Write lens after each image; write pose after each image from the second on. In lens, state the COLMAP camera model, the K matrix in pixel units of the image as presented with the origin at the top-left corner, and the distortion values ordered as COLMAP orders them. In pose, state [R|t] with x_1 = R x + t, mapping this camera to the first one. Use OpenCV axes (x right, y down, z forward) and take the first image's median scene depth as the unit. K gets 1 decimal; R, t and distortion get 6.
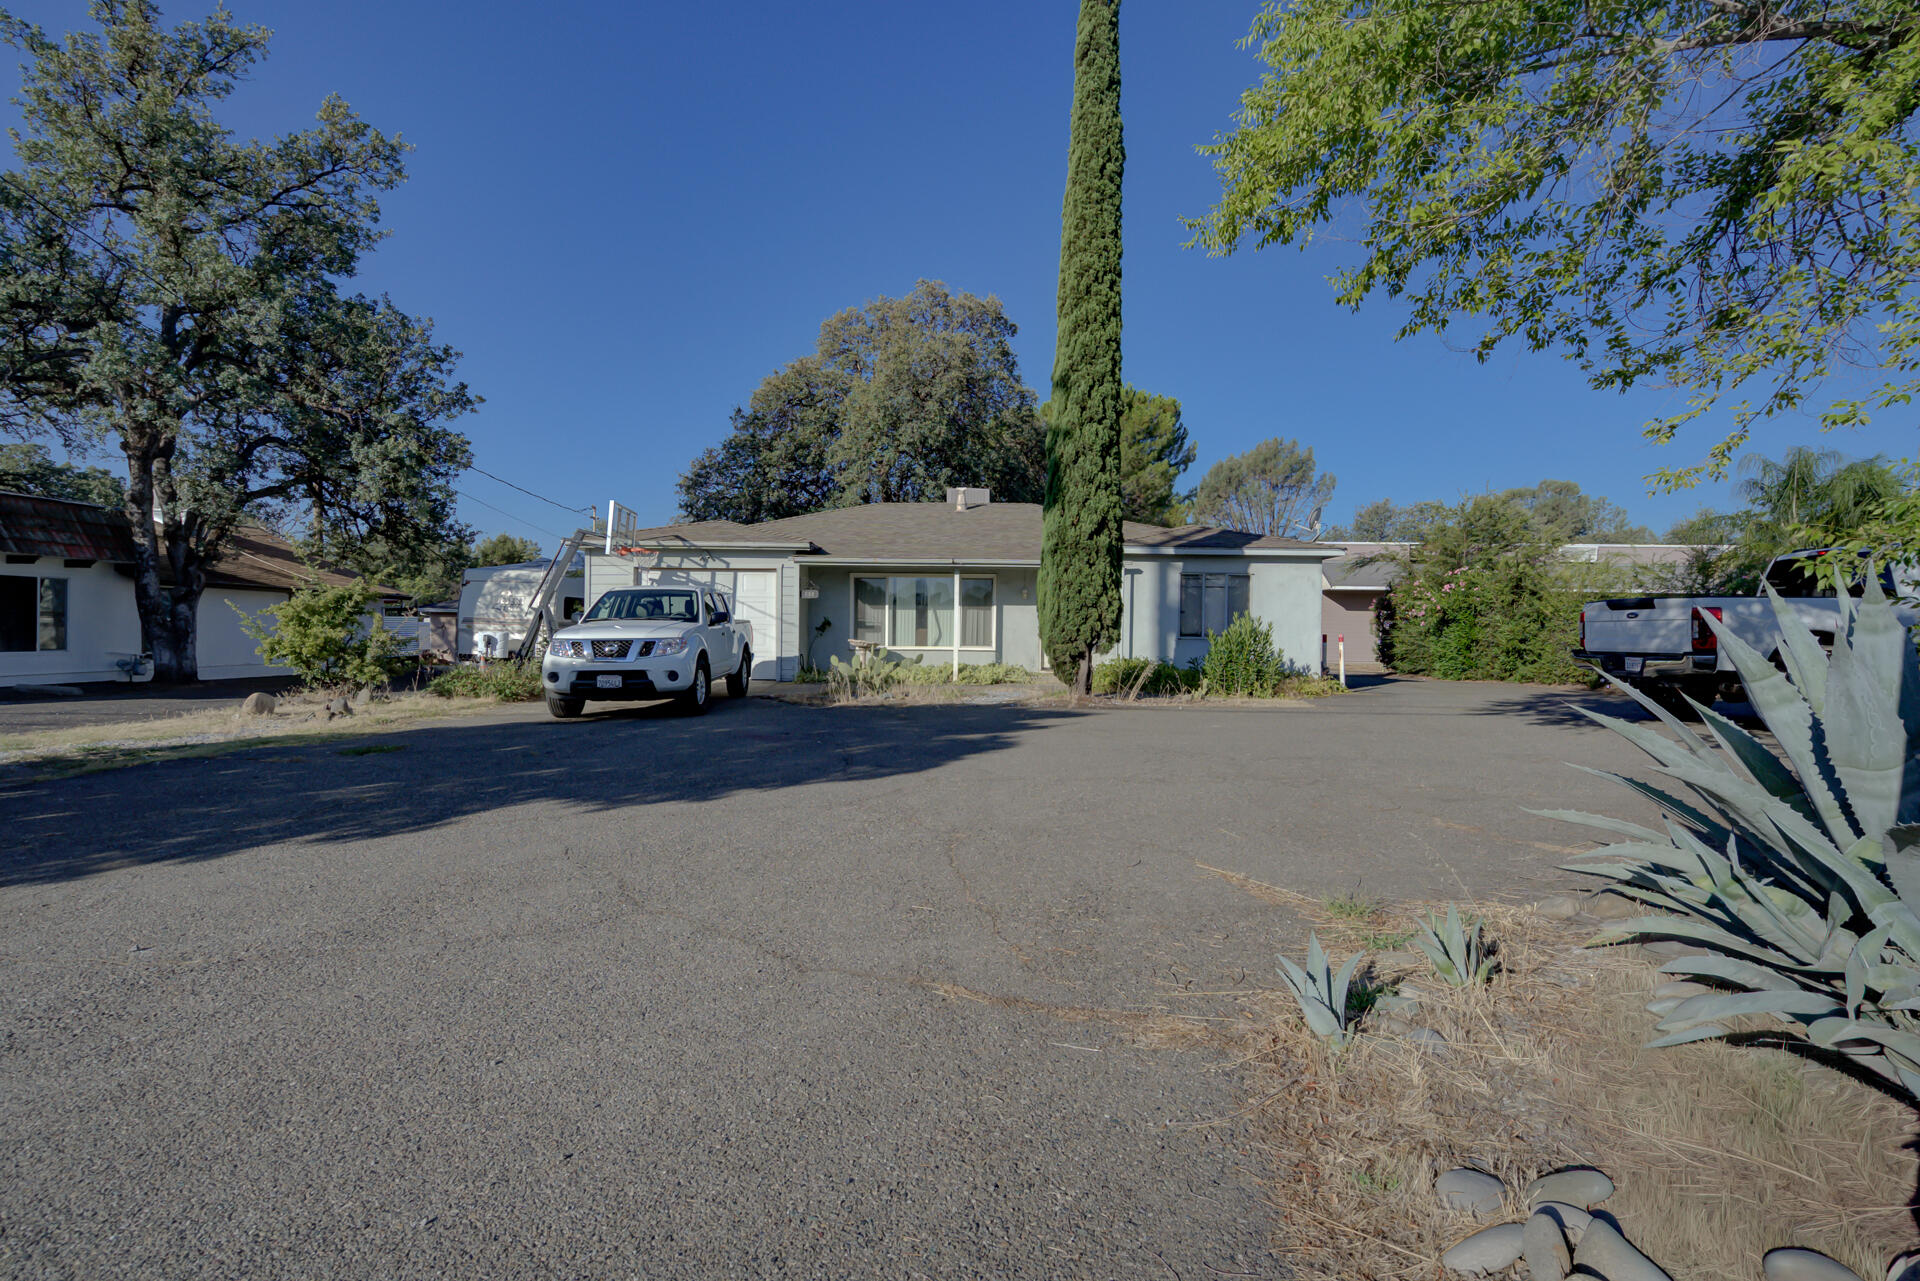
lens RADIAL K [[900.1, 0, 961.4], [0, 900.1, 638.7], [0, 0, 1]] dist [-0.002298, -0.001722]
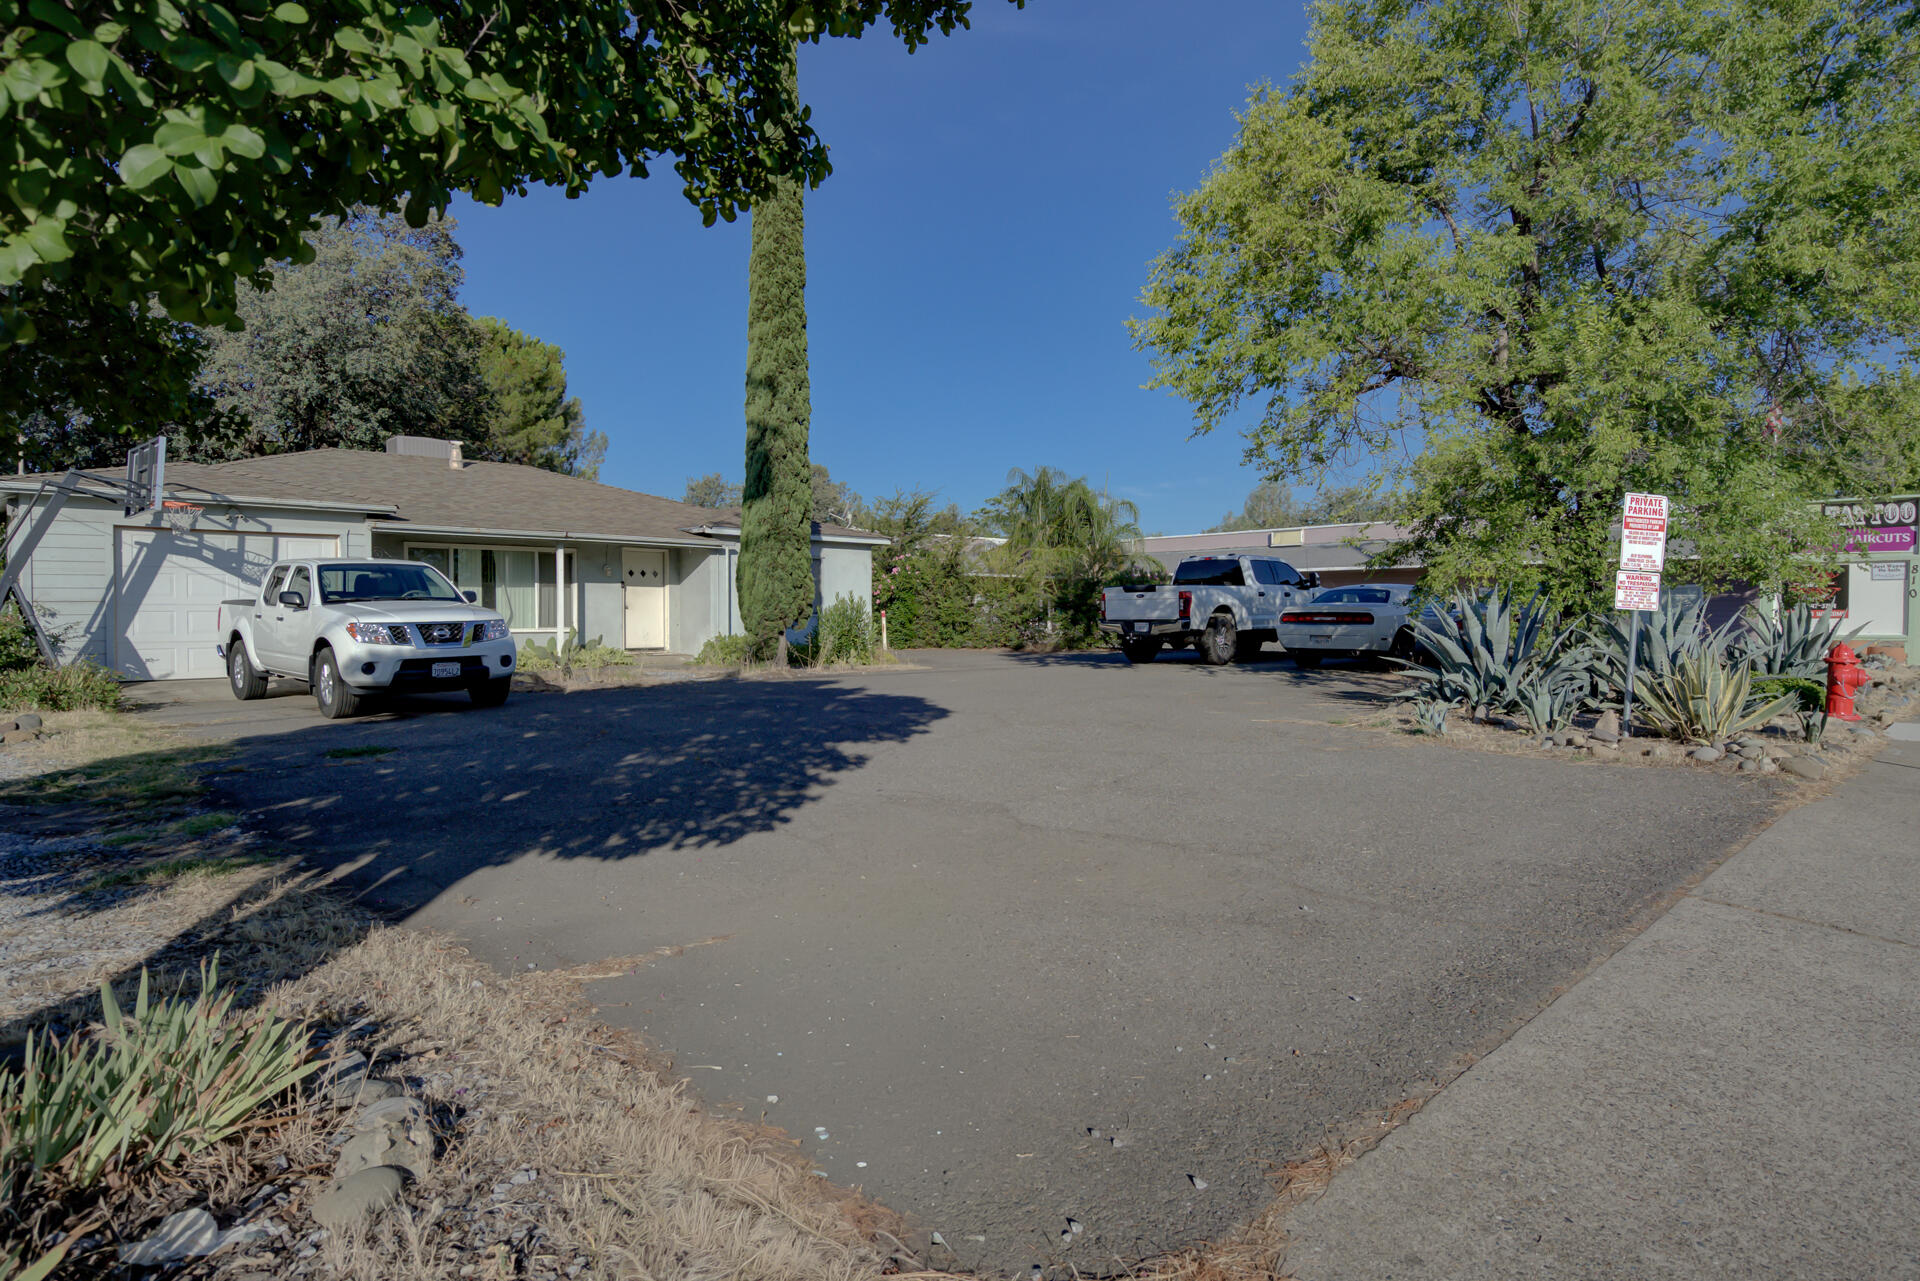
lens RADIAL K [[1031.1, 0, 962.5], [0, 1031.1, 633.0], [0, 0, 1]] dist [0.001090, -0.006238]
pose [[0.724053, -0.024543, 0.689308, -0.588241], [0.013505, 0.999680, 0.021409, -0.003420], [-0.689613, -0.006192, 0.724152, -0.068553]]
